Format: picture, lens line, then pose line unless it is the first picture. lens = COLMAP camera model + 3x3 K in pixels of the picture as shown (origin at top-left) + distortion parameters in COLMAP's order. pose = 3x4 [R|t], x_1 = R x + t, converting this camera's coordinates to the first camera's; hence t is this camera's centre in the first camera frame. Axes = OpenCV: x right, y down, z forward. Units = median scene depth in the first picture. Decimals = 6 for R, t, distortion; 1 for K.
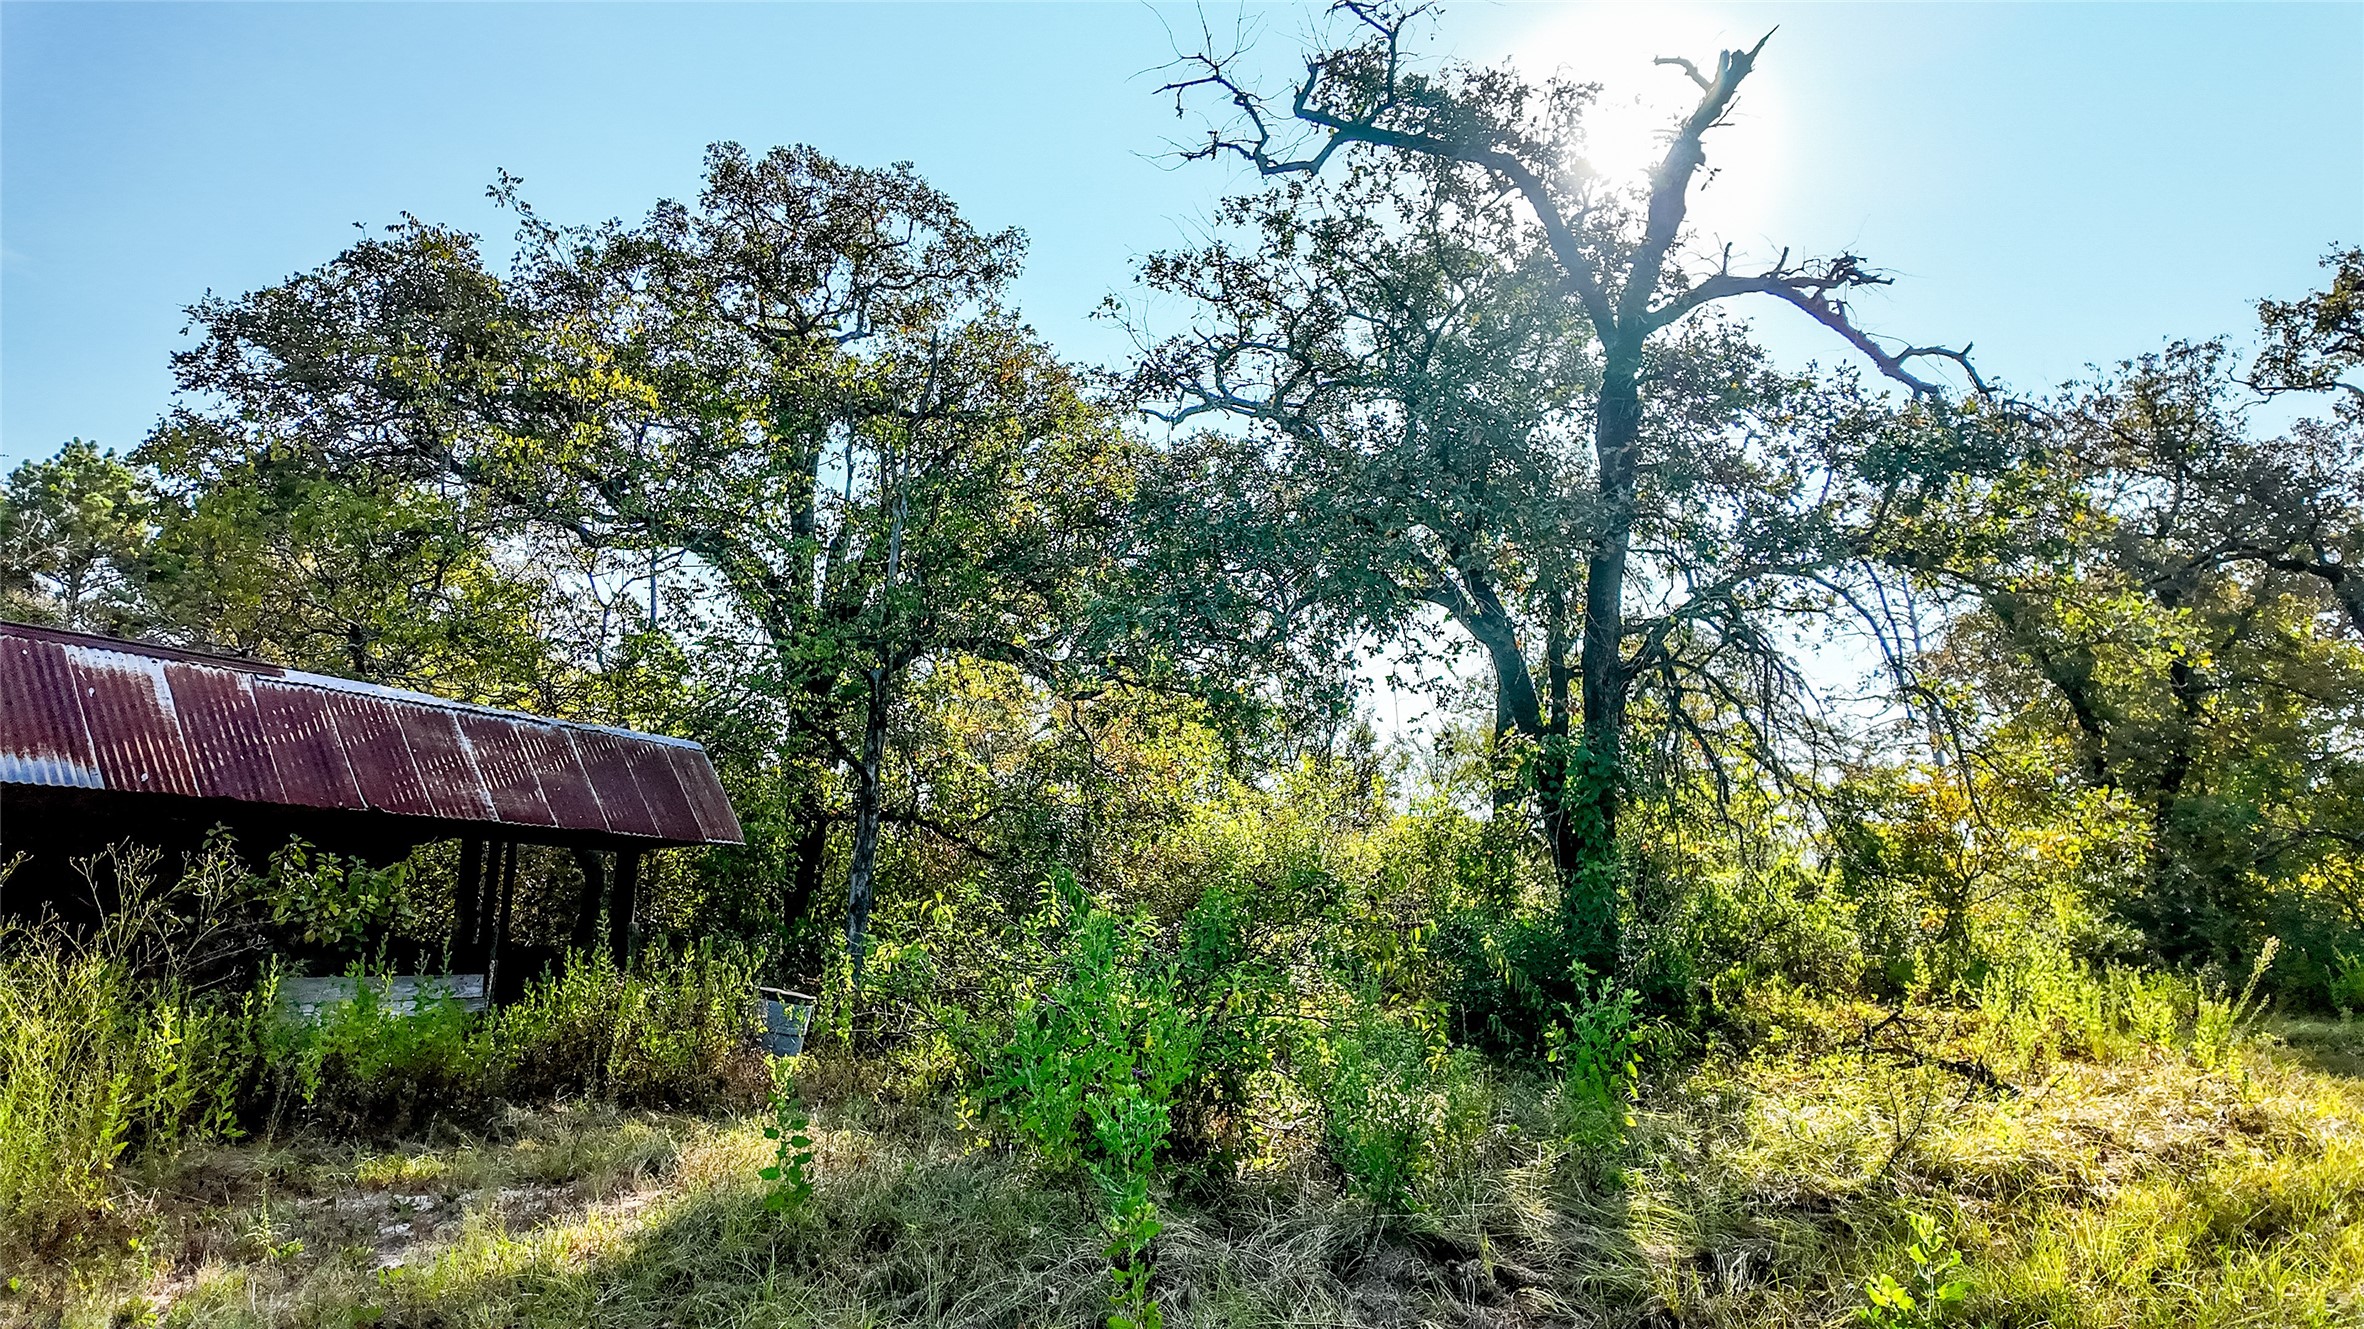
lens RADIAL K [[1334.3, 0, 1182.0], [0, 1334.3, 664.5], [0, 0, 1]] dist [0.001903, 0.000895]
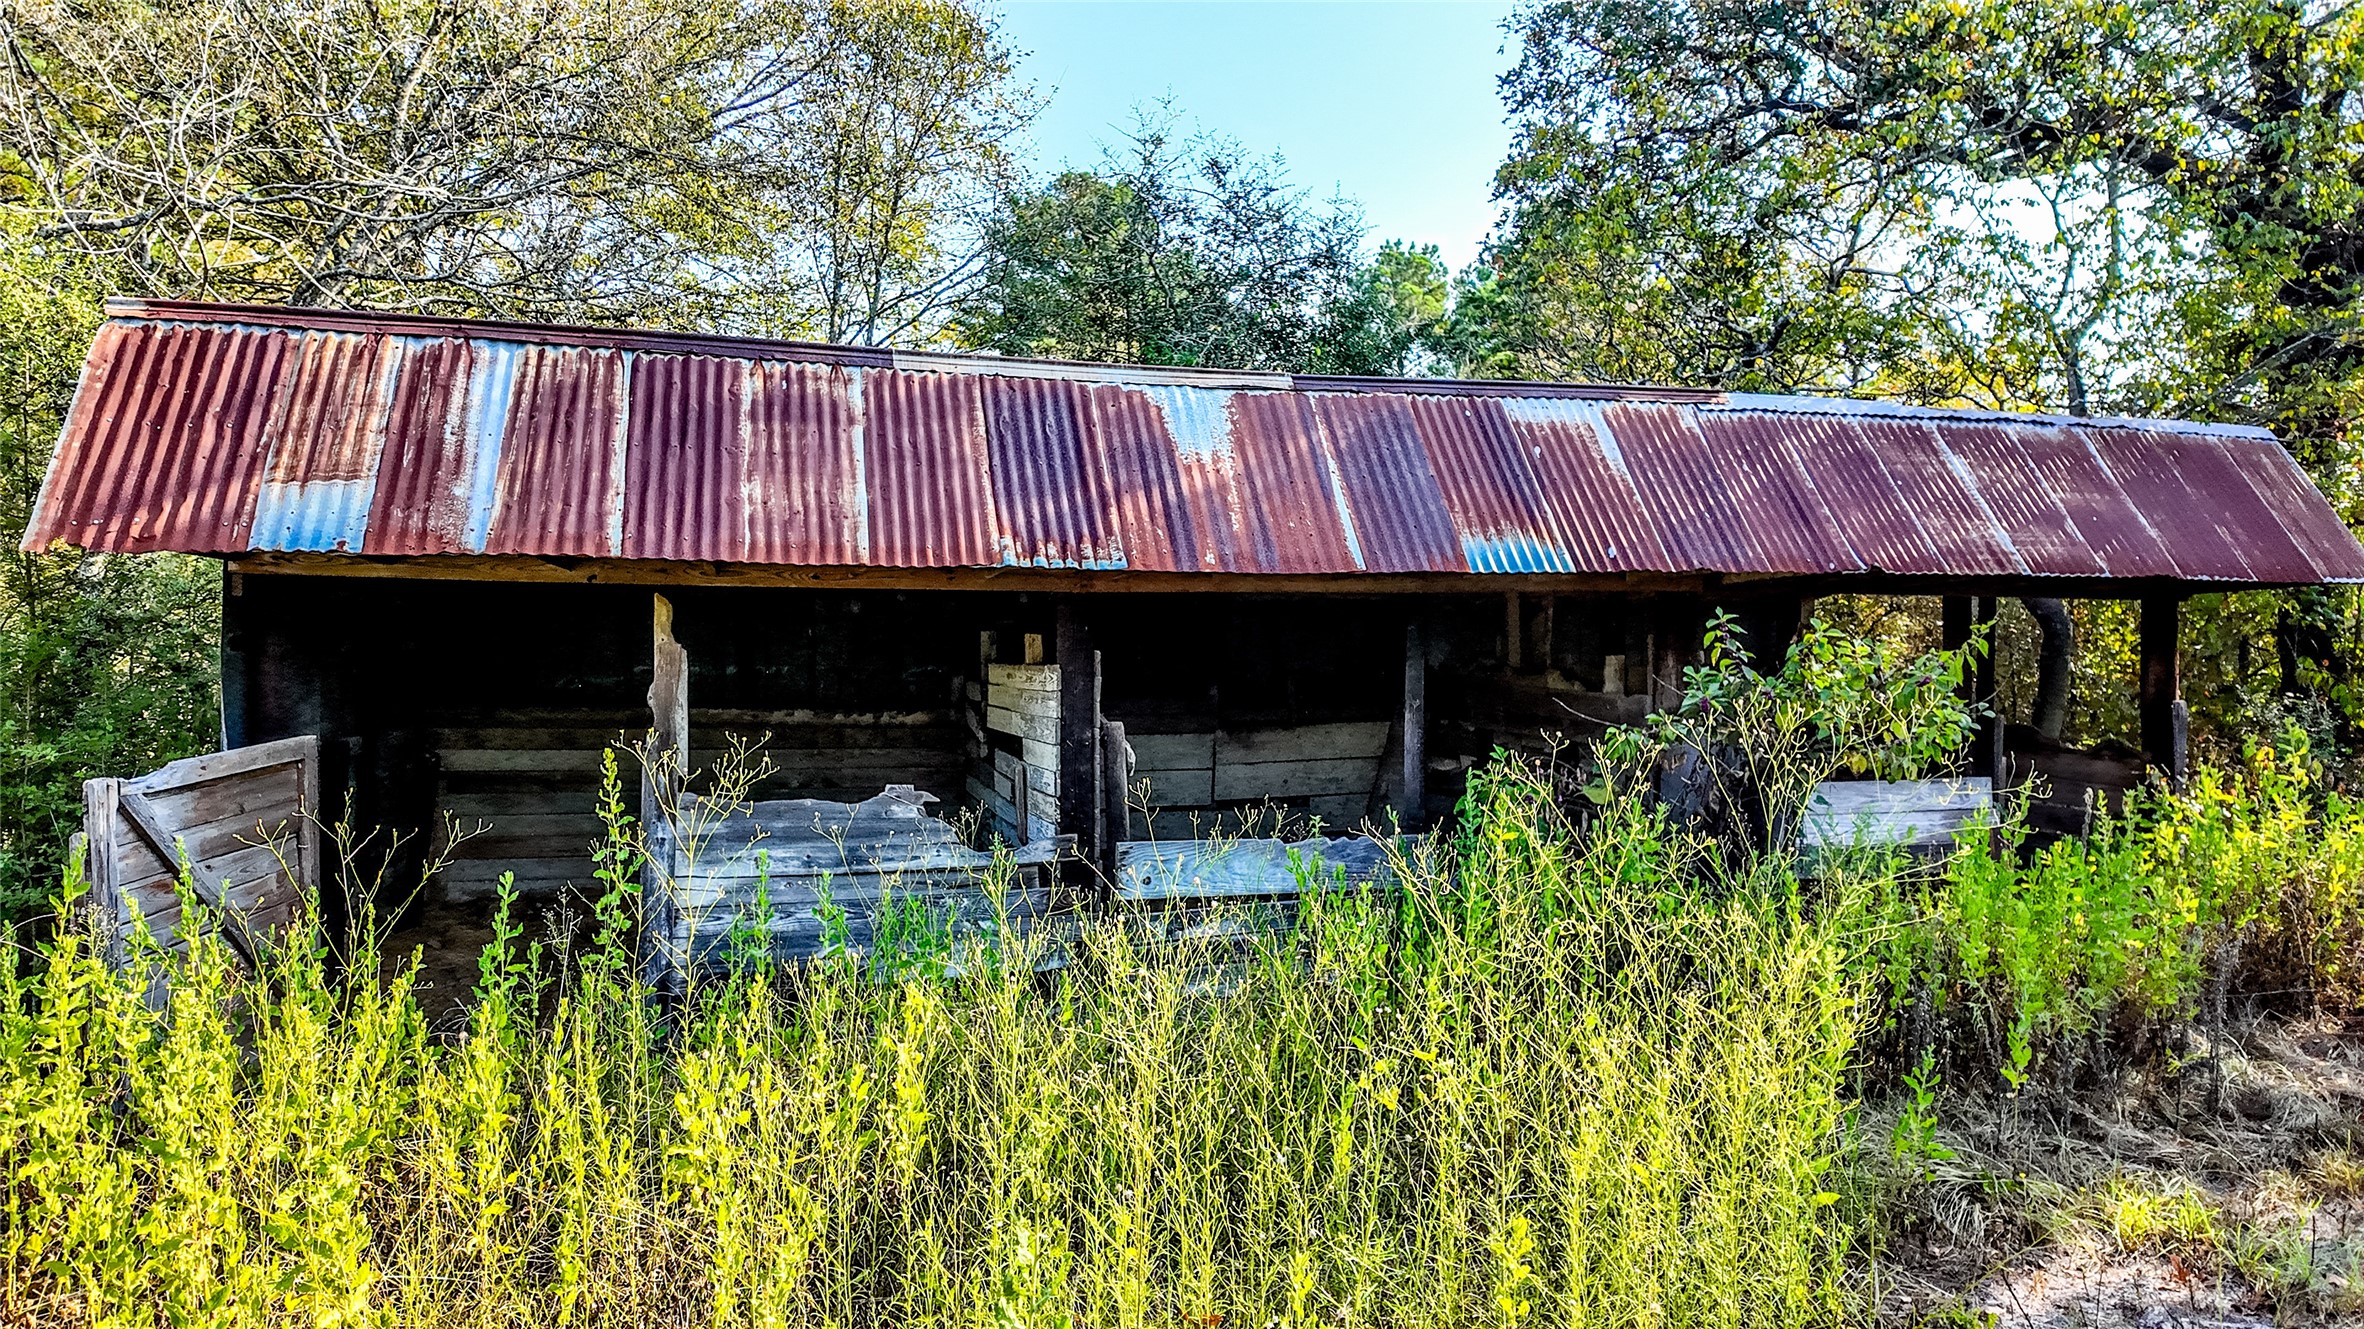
lens RADIAL K [[1334.3, 0, 1182.0], [0, 1334.3, 664.5], [0, 0, 1]] dist [0.001903, 0.000895]
pose [[0.647961, 0.009205, -0.761618, -0.320922], [0.156436, 0.977001, 0.144899, -0.004869], [0.745435, -0.213034, 0.631619, 0.280210]]
